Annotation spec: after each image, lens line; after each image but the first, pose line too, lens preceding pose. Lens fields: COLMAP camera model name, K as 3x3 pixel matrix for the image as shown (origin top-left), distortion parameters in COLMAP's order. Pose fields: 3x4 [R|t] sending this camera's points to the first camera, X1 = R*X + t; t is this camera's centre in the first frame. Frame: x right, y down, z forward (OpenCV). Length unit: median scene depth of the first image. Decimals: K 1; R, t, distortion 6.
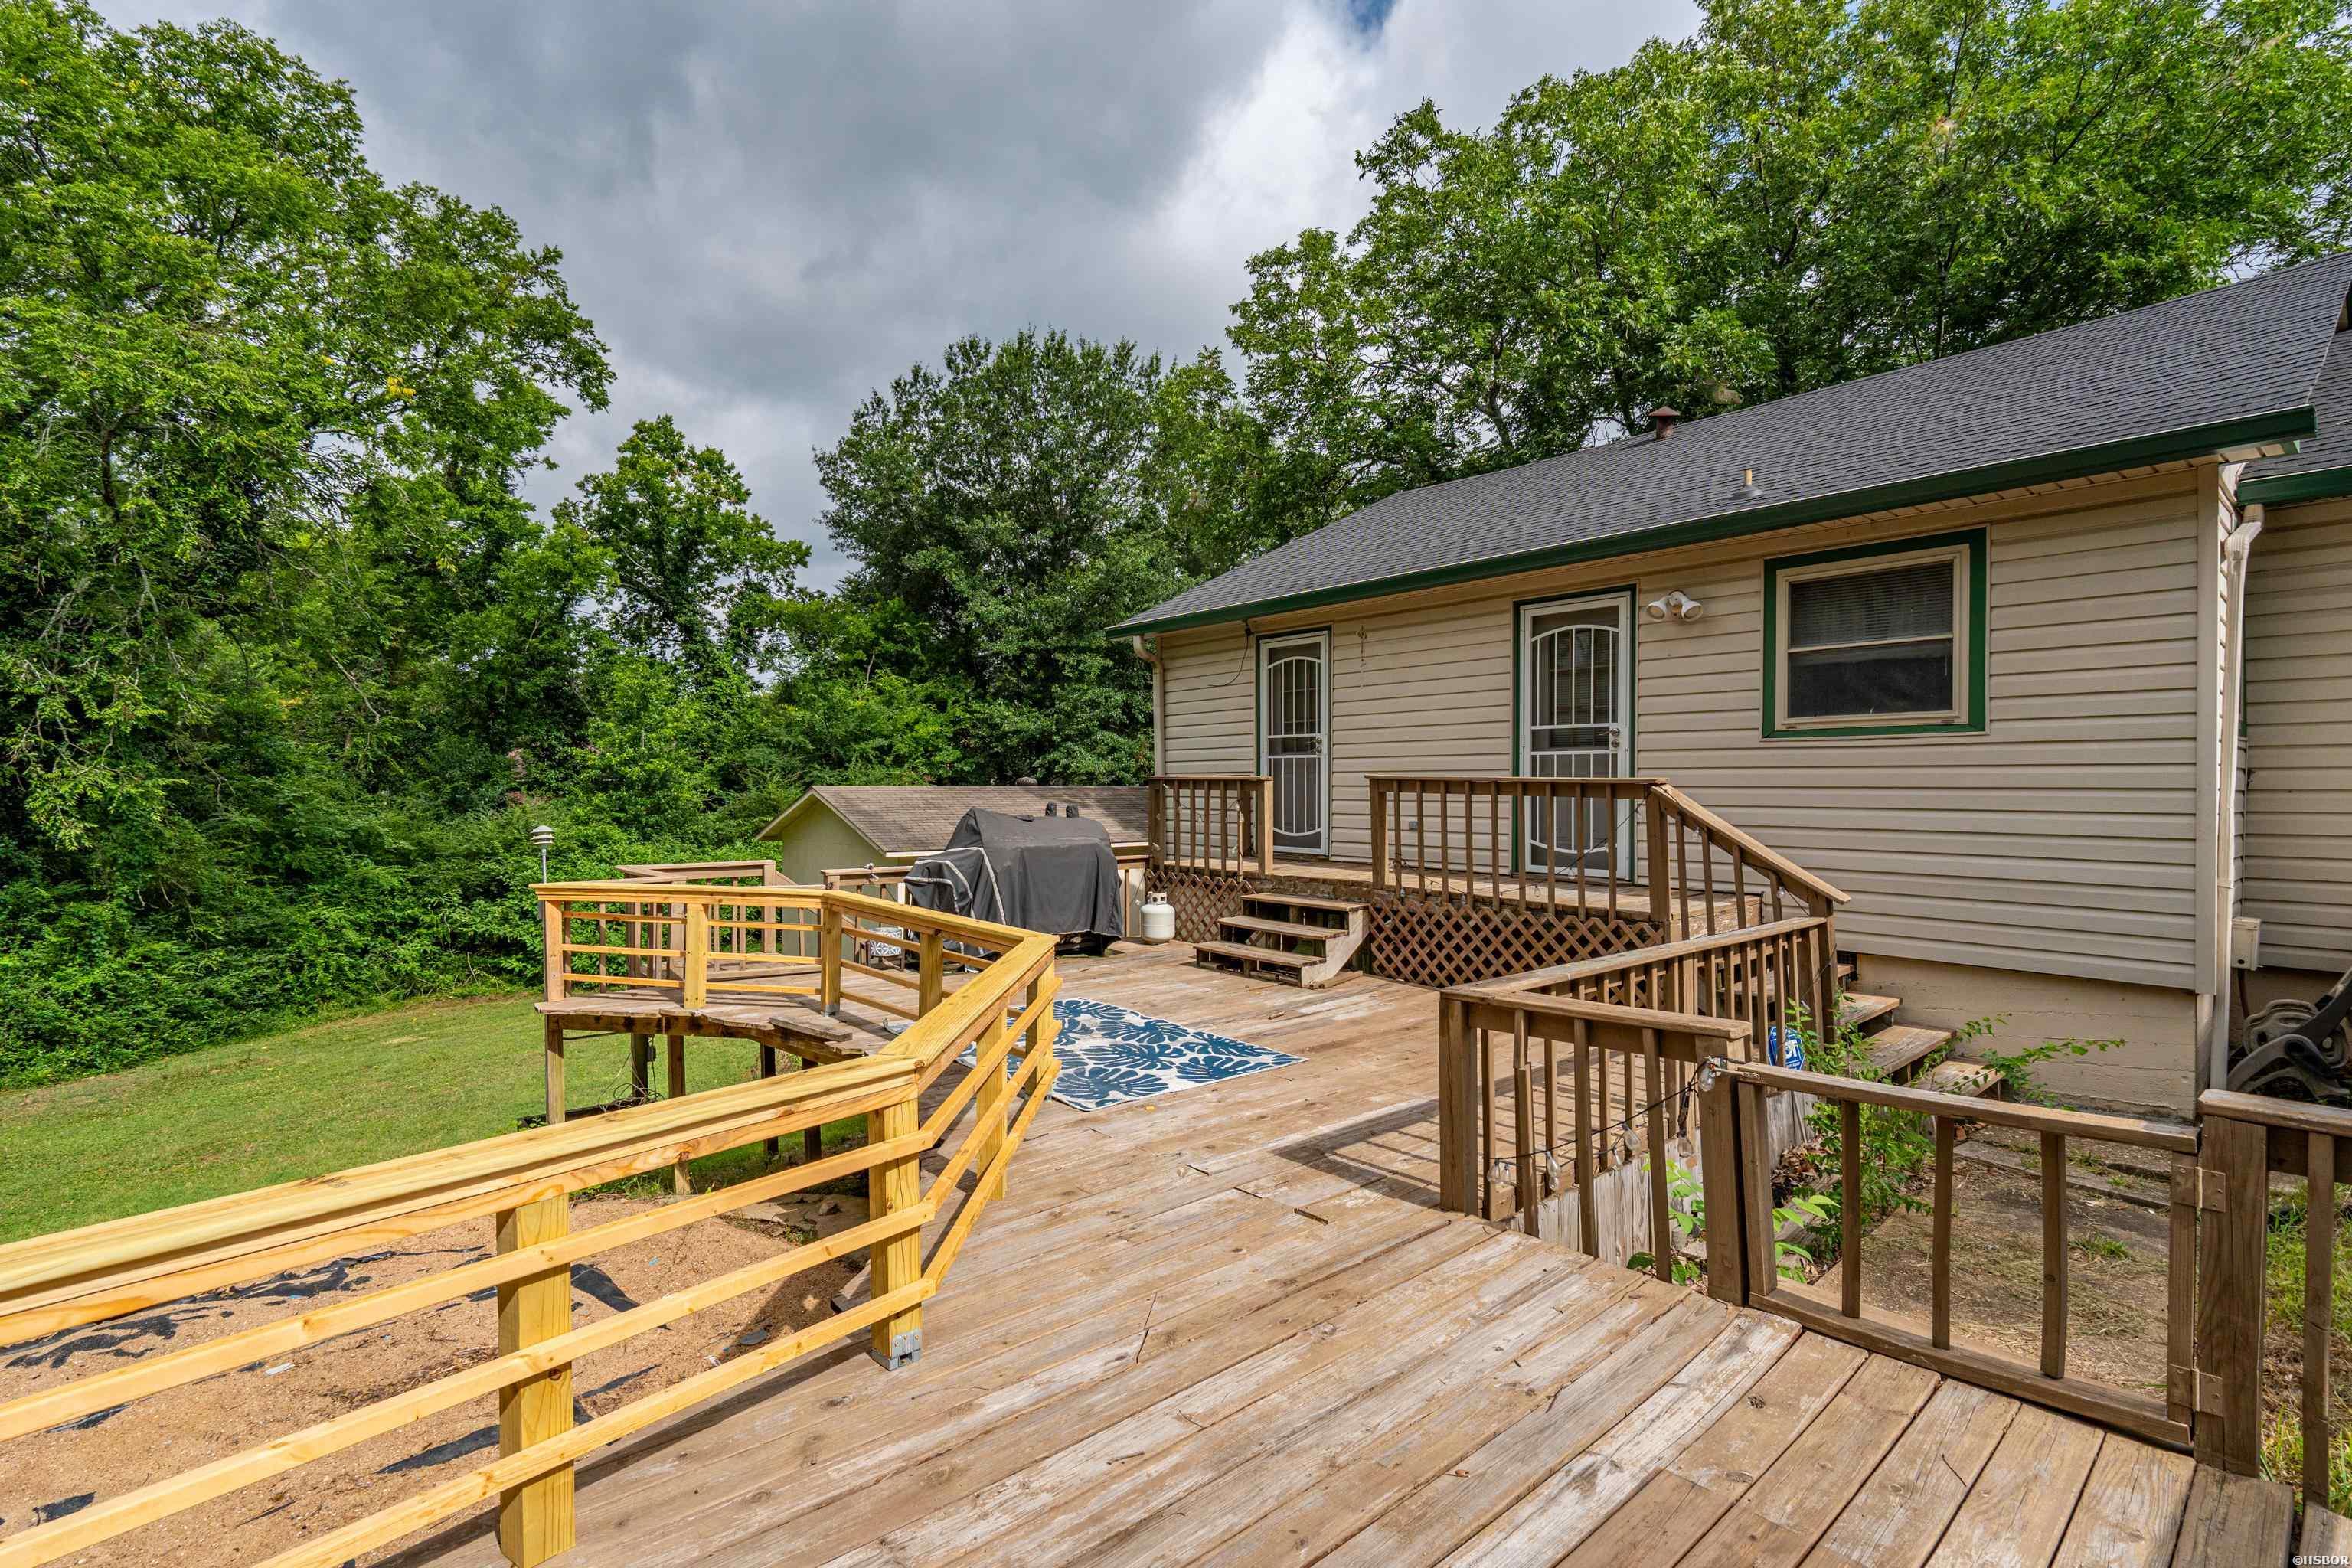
lens RADIAL K [[1096.1, 0, 1179.0], [0, 1096.1, 789.7], [0, 0, 1]] dist [0.011494, -0.000150]
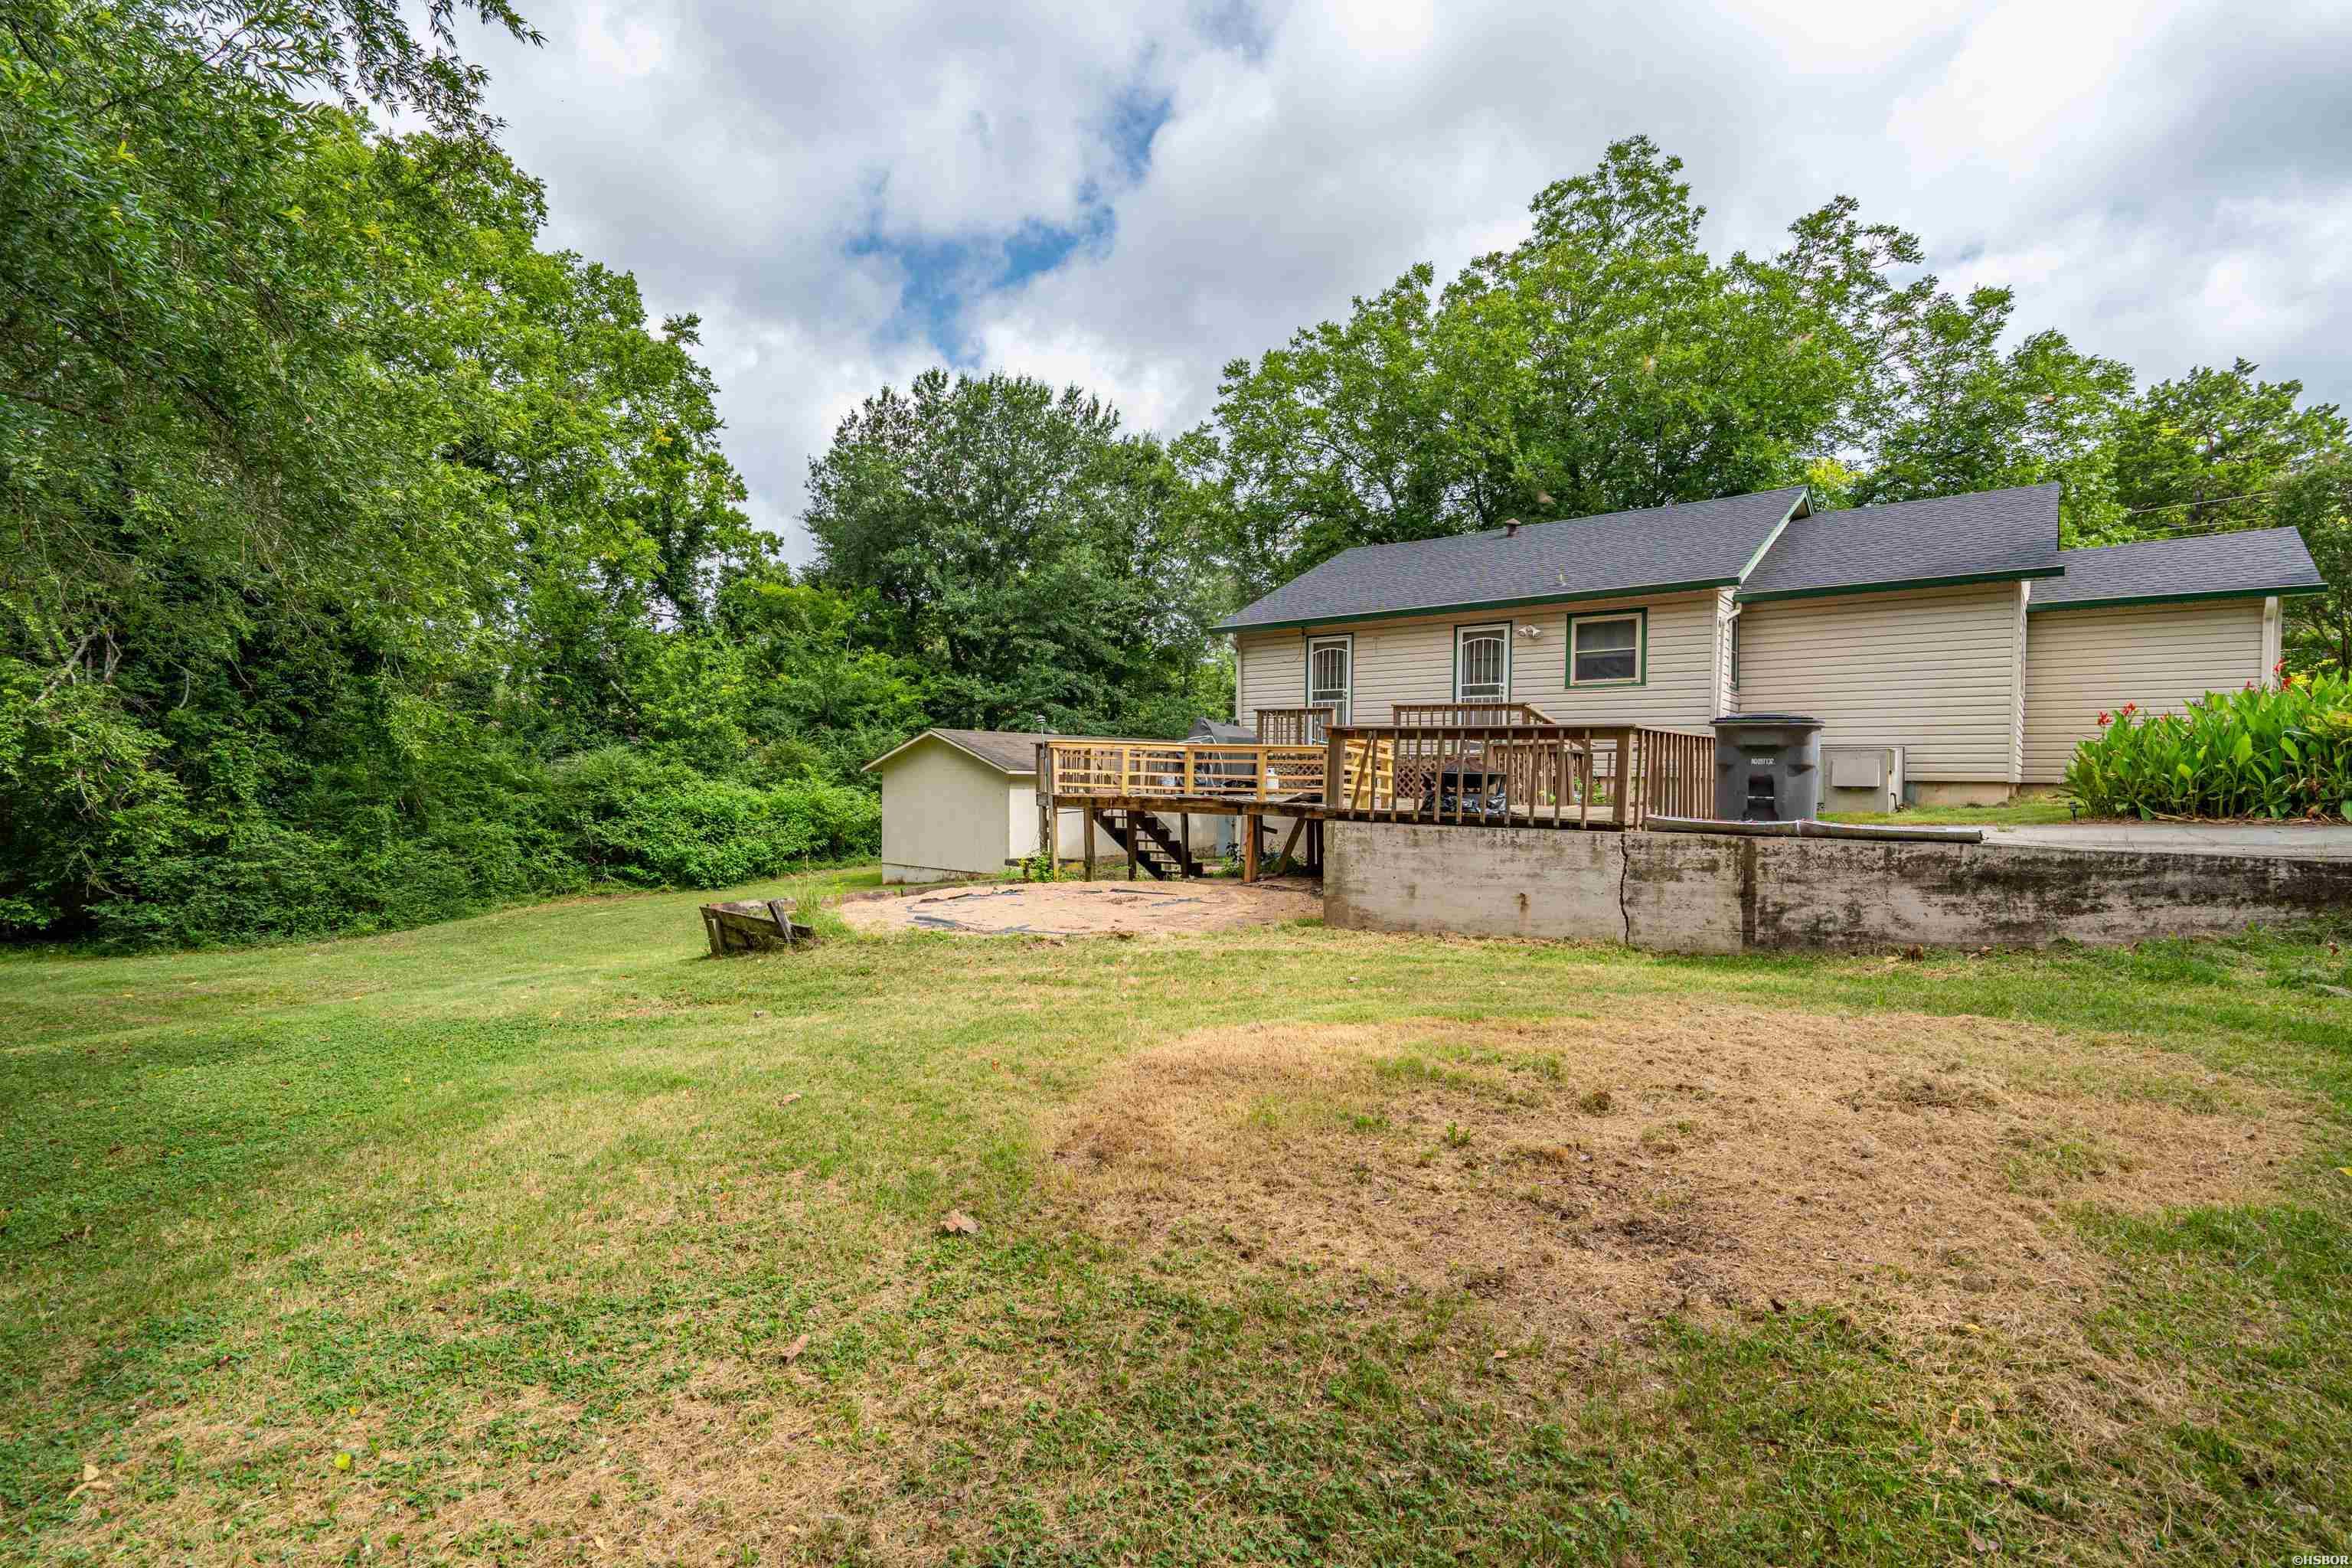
lens RADIAL K [[1096.1, 0, 1174.5], [0, 1096.1, 777.5], [0, 0, 1]] dist [0.011494, -0.000150]
pose [[0.987270, 0.013021, 0.158517, -0.211048], [-0.012815, 0.999915, -0.002320, 0.050318], [-0.158534, 0.000259, 0.987353, -0.376805]]
